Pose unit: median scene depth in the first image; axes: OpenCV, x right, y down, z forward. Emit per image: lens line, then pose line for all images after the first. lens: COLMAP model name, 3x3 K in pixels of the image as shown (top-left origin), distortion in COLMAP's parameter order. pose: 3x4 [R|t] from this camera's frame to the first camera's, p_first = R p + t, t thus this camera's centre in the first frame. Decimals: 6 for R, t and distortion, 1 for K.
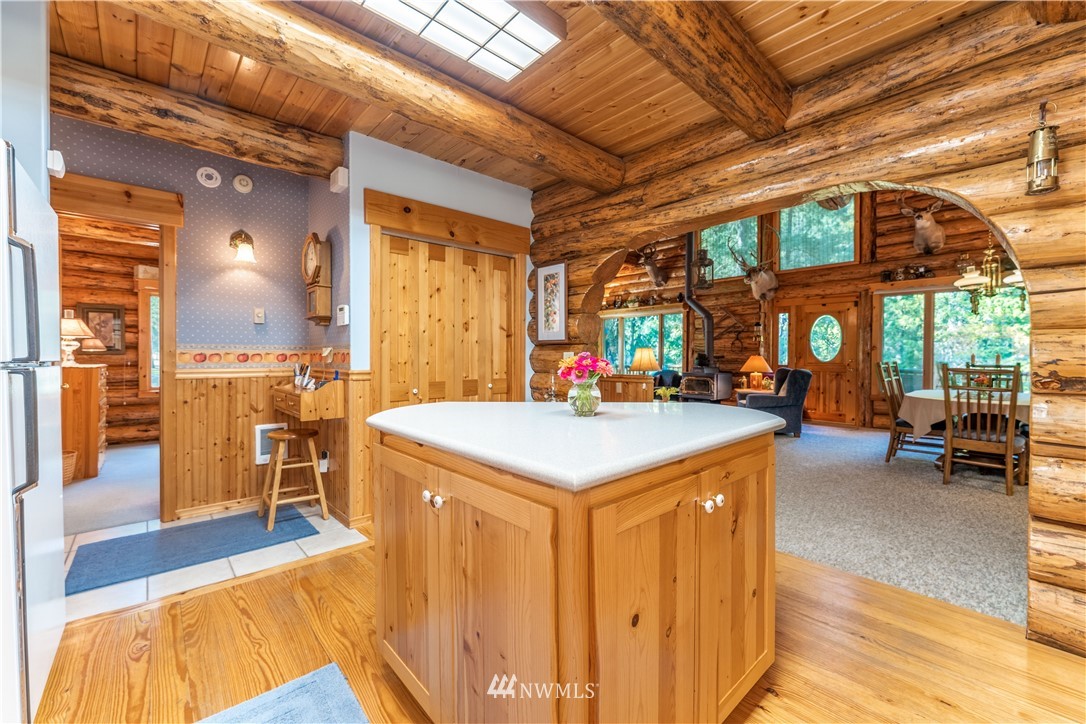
lens RADIAL K [[440.1, 0, 541.5], [0, 440.1, 361.2], [0, 0, 1]] dist [-0.004442, 0.000980]
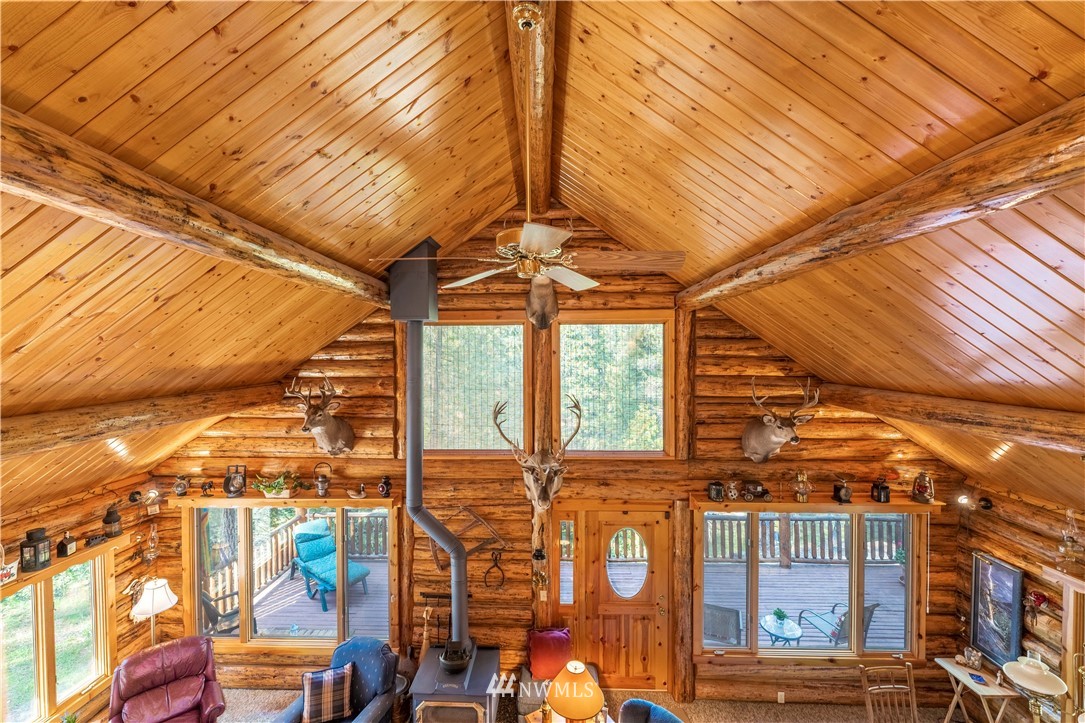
lens RADIAL K [[439.7, 0, 537.8], [0, 439.7, 363.3], [0, 0, 1]] dist [-0.004442, 0.000980]
pose [[0.686539, -0.017892, 0.726872, 0.085985], [0.013178, 0.999839, 0.012164, -0.355586], [-0.726973, 0.001228, 0.686665, 0.643657]]
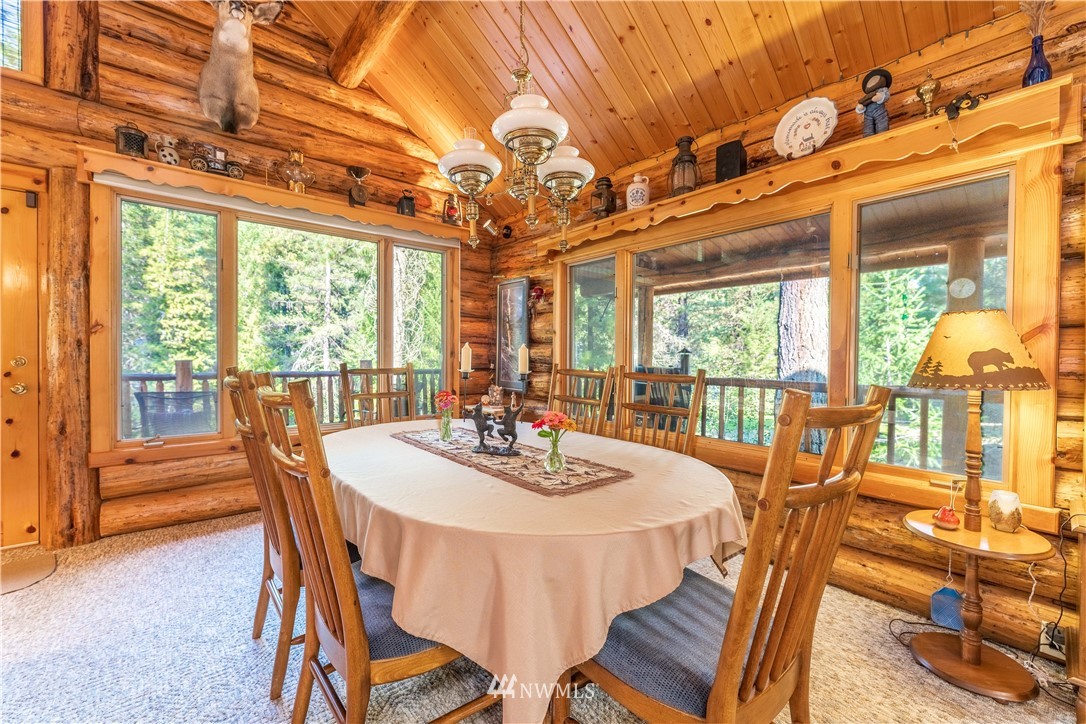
lens RADIAL K [[440.1, 0, 534.6], [0, 440.1, 363.2], [0, 0, 1]] dist [-0.004442, 0.000980]
pose [[0.043318, -0.020722, 0.998846, 0.361658], [0.004381, 0.999779, 0.020551, -0.005305], [-0.999052, 0.003486, 0.043400, 0.554202]]
